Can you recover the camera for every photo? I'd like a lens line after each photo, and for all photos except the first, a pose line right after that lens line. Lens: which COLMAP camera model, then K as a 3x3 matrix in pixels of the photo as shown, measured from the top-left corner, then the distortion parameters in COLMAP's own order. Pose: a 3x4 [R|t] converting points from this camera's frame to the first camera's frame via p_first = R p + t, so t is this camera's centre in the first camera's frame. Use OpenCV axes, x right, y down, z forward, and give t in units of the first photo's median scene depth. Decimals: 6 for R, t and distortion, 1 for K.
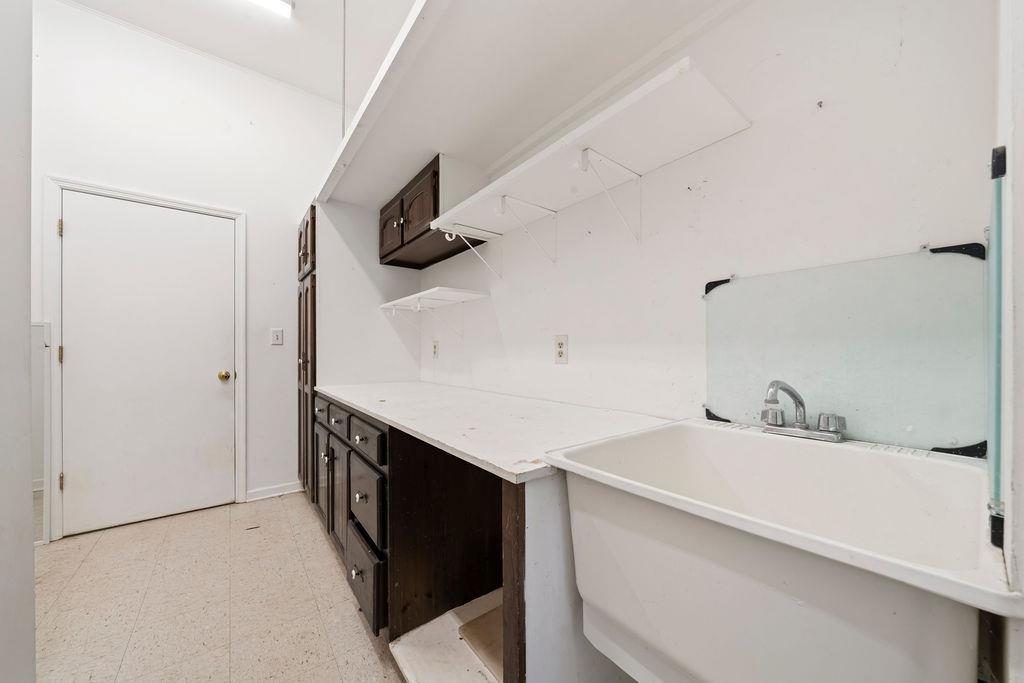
lens RADIAL K [[357.1, 0, 507.5], [0, 357.1, 348.0], [0, 0, 1]] dist [-0.000508, -0.000026]
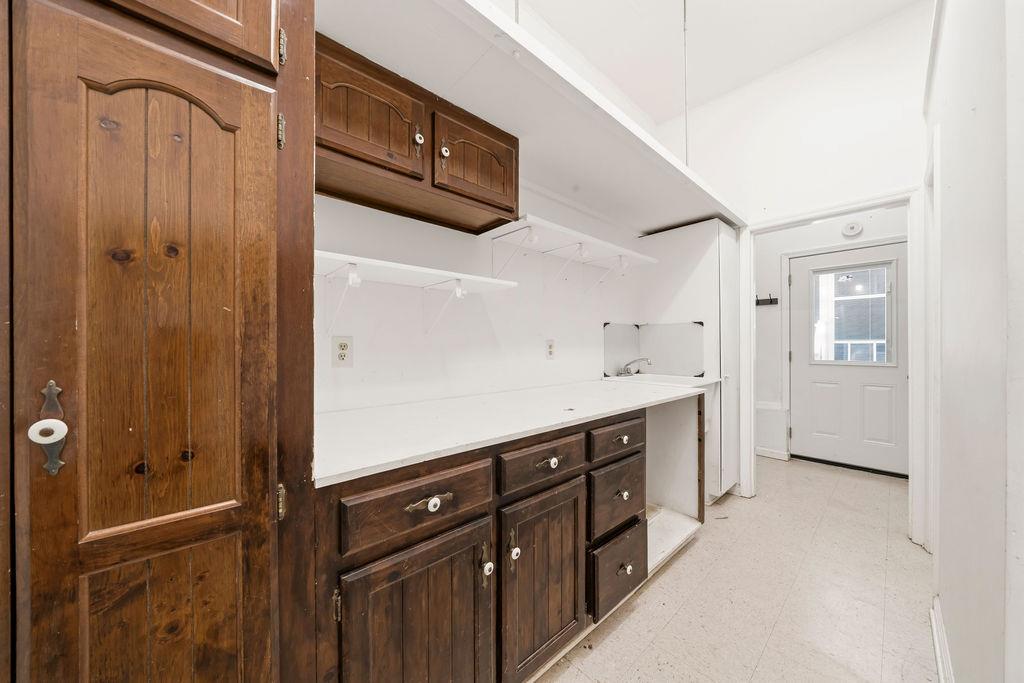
lens RADIAL K [[357.1, 0, 508.3], [0, 357.1, 346.2], [0, 0, 1]] dist [-0.000508, -0.000026]
pose [[-0.082451, 0.010735, 0.996537, -1.296695], [0.005436, 0.999932, -0.010322, 0.003943], [-0.996580, 0.004566, -0.082504, 1.293155]]
